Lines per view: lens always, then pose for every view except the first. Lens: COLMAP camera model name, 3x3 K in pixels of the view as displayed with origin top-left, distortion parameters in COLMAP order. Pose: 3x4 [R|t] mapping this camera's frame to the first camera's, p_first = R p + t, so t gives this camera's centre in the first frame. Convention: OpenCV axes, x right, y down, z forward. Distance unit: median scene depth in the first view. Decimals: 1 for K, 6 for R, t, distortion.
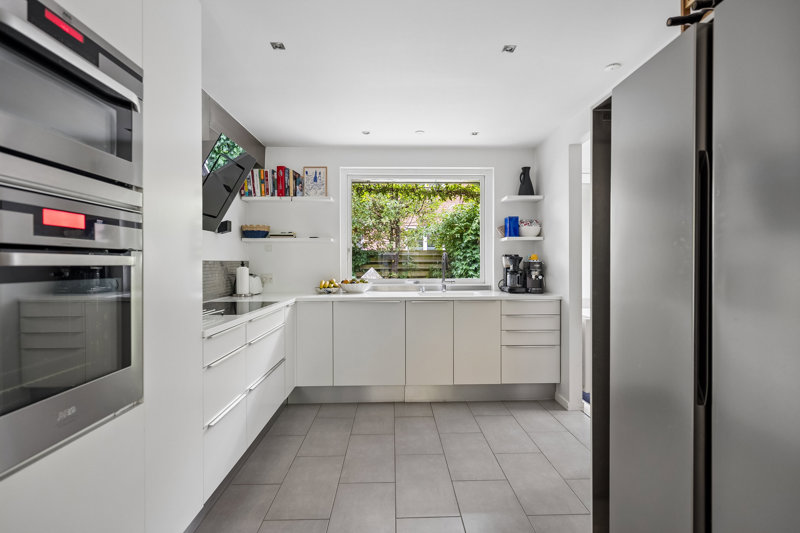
lens RADIAL K [[414.2, 0, 396.9], [0, 414.2, 267.1], [0, 0, 1]] dist [-0.001011, 0.000329]
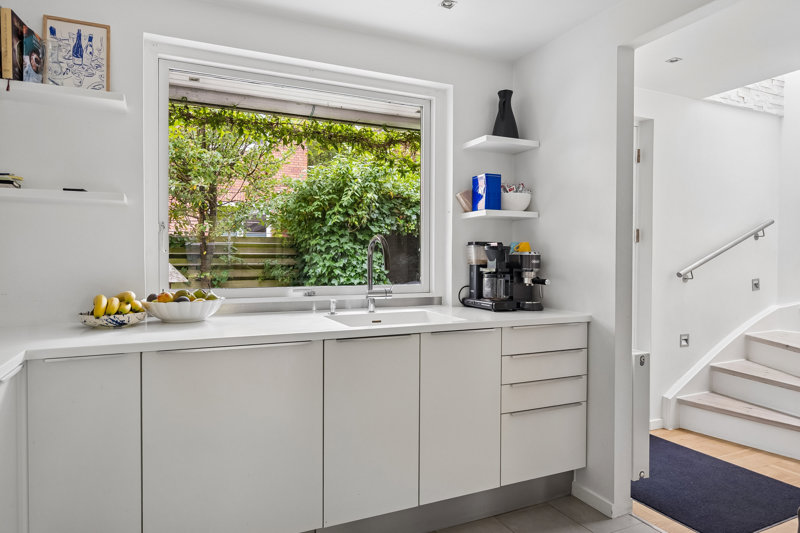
lens RADIAL K [[518.3, 0, 408.5], [0, 518.3, 265.7], [0, 0, 1]] dist [-0.000581, -0.001512]
pose [[0.913137, -0.000429, 0.407652, -0.106662], [-0.002020, 0.999982, 0.005577, -0.001412], [-0.407647, -0.005916, 0.913120, 0.394334]]
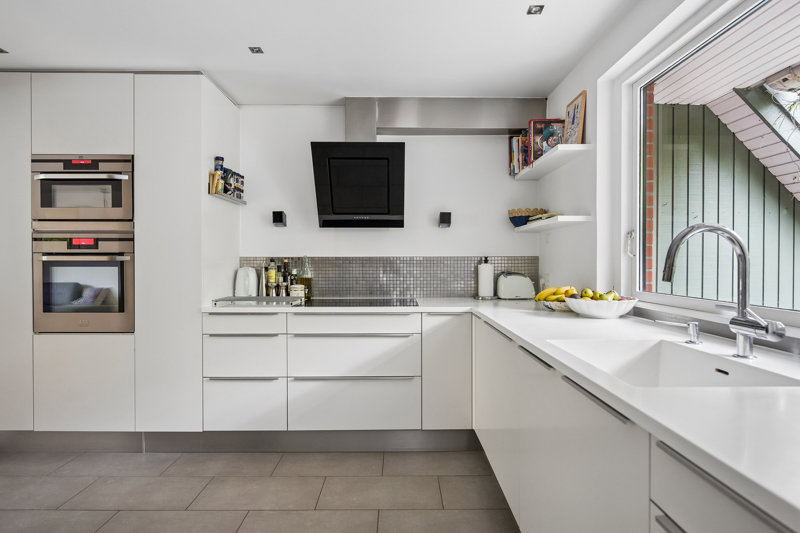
lens RADIAL K [[414.2, 0, 398.6], [0, 414.2, 262.9], [0, 0, 1]] dist [-0.001011, 0.000329]
pose [[-0.011693, 0.014509, -0.999826, 0.408896], [-0.009636, 0.999847, 0.014622, -0.011426], [0.999885, 0.009805, -0.011551, 0.738078]]
